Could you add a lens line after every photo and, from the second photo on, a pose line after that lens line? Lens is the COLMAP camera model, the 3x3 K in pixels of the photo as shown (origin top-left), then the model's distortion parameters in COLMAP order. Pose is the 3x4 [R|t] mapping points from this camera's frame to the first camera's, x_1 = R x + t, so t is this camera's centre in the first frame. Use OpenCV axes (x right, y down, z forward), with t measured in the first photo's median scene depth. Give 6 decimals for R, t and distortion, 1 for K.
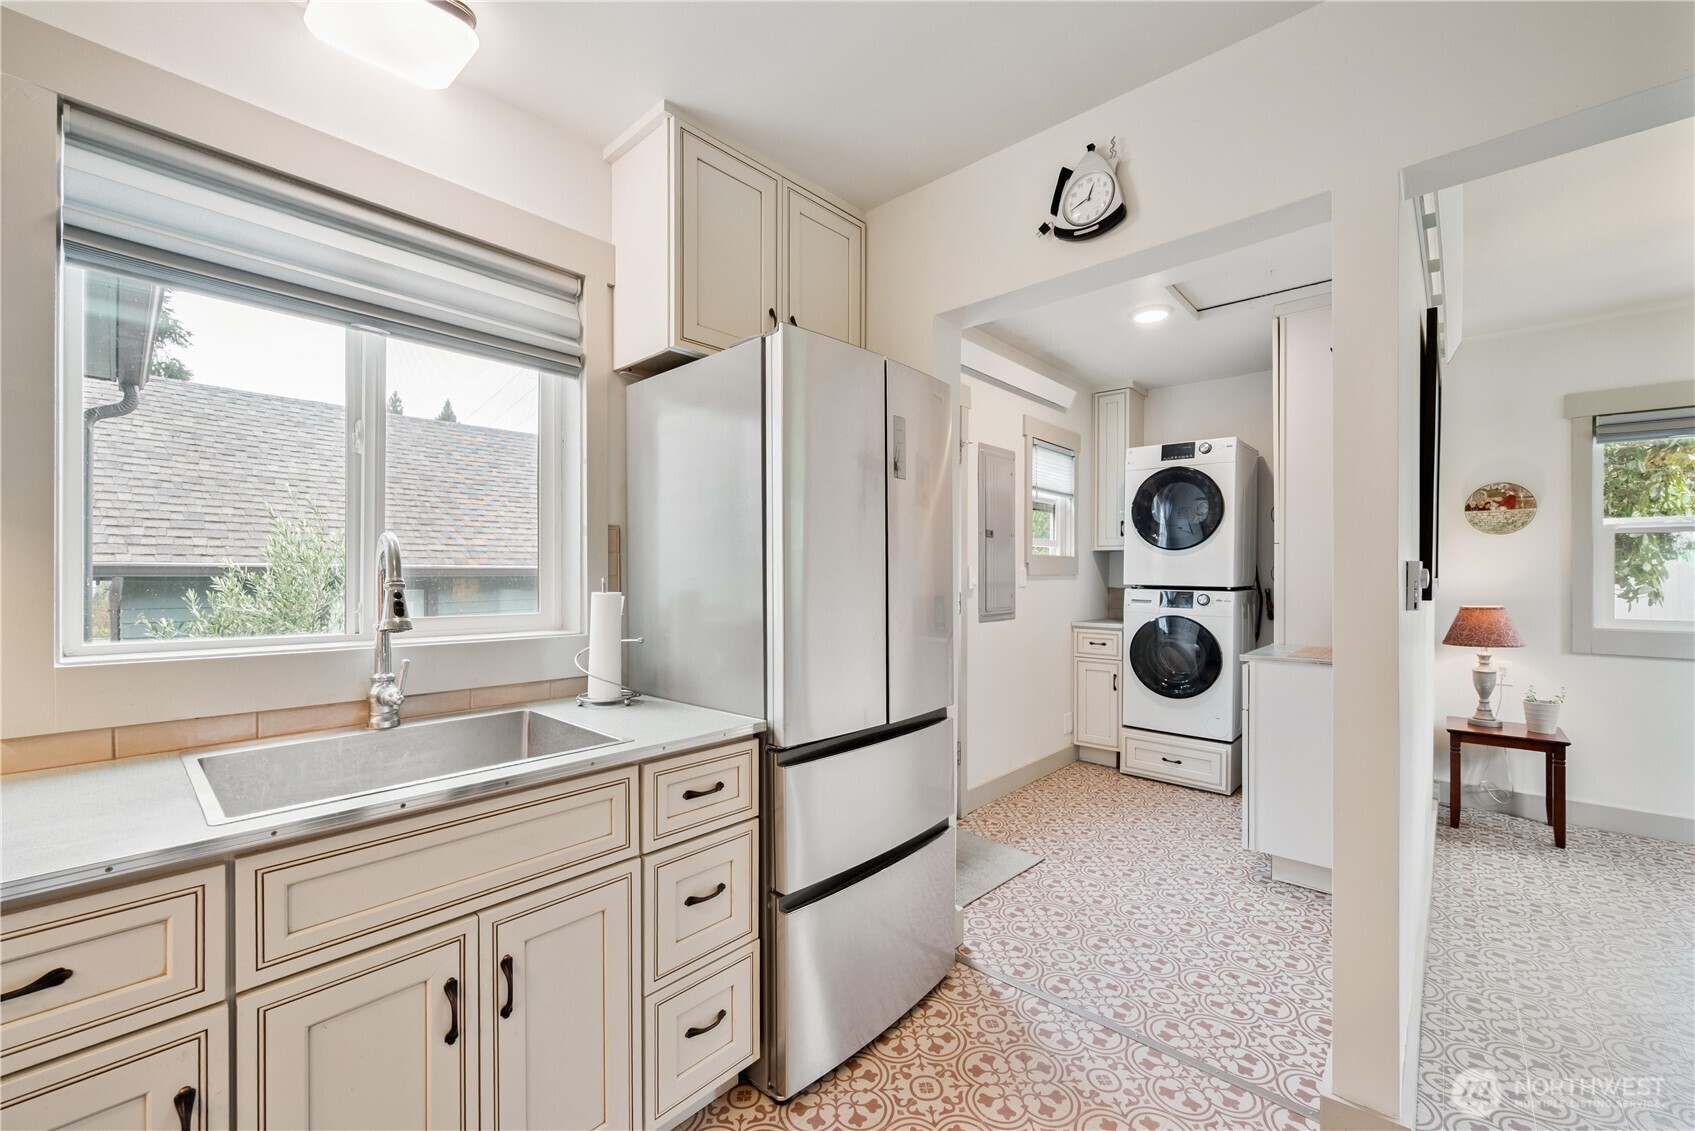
lens RADIAL K [[675.4, 0, 848.4], [0, 675.4, 573.1], [0, 0, 1]] dist [-0.001094, -0.000091]
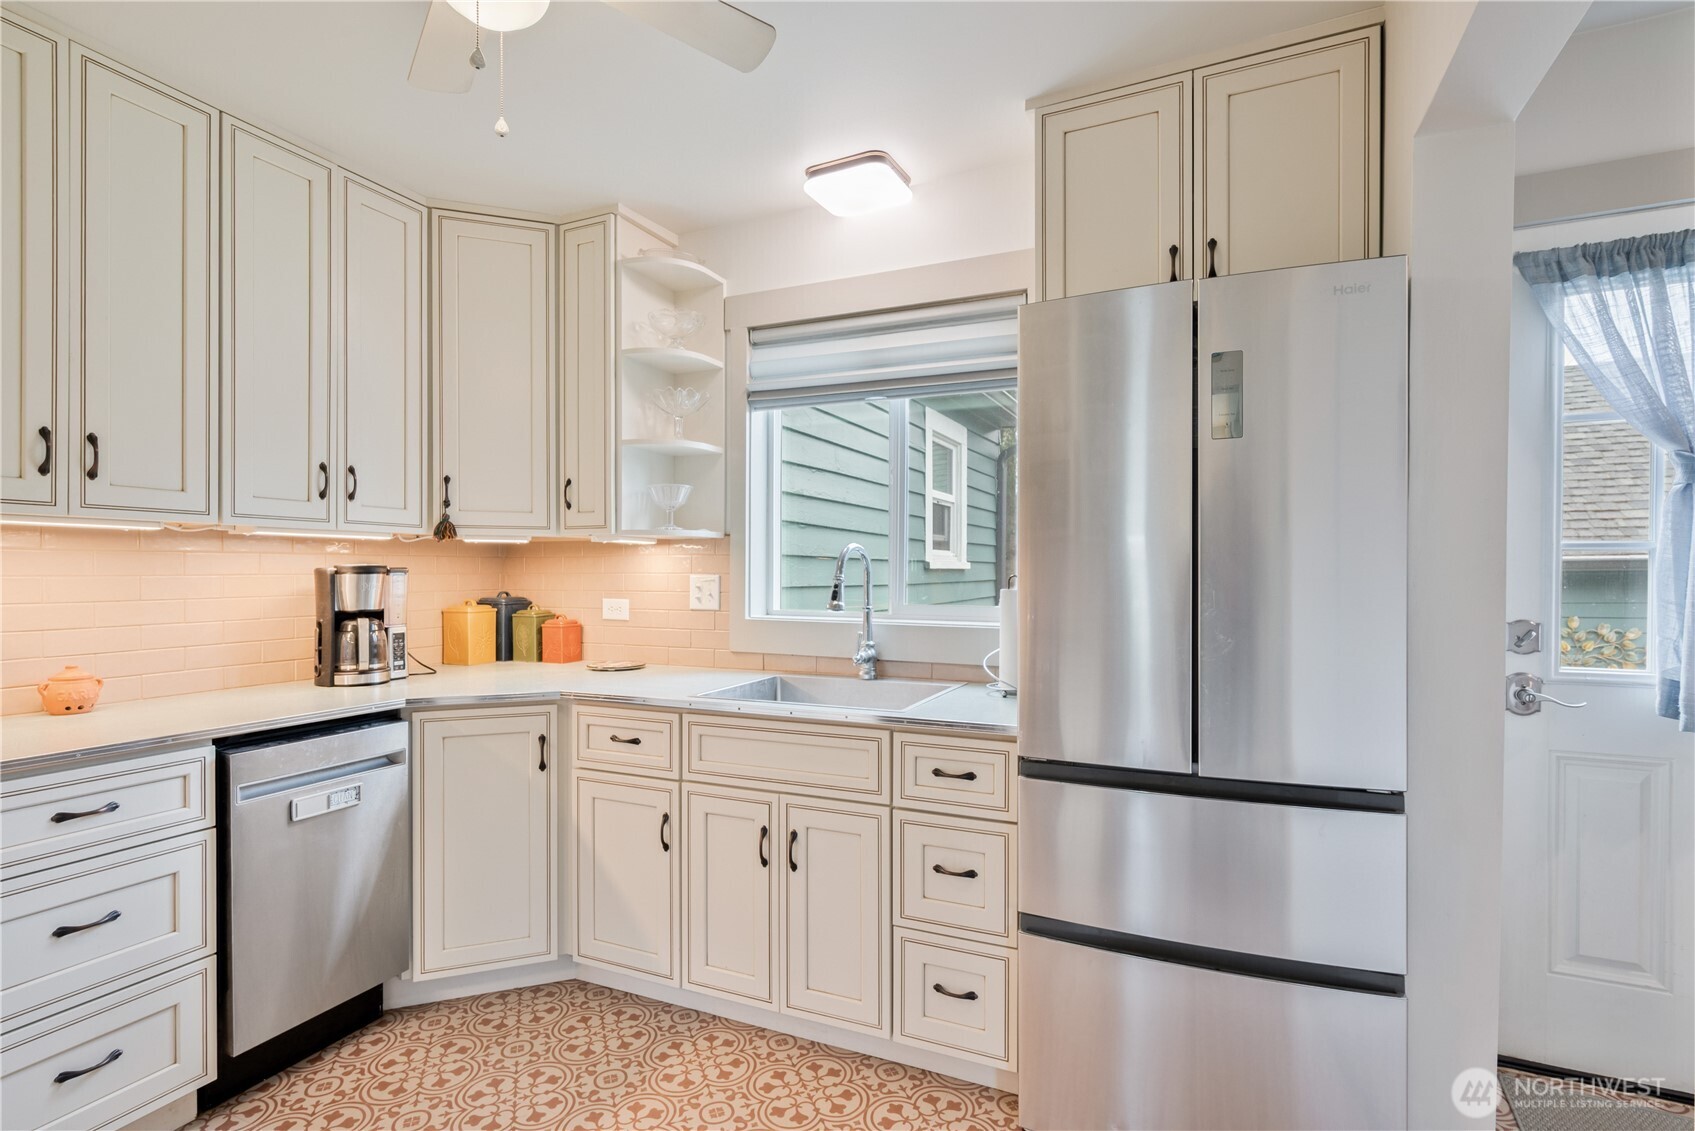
lens RADIAL K [[826.6, 0, 841.2], [0, 826.6, 571.4], [0, 0, 1]] dist [0.000532, -0.001140]
pose [[0.300855, 0.002417, -0.953667, 1.062721], [0.003991, 0.999985, 0.003793, -0.006356], [0.953662, -0.004947, 0.300840, 0.470536]]
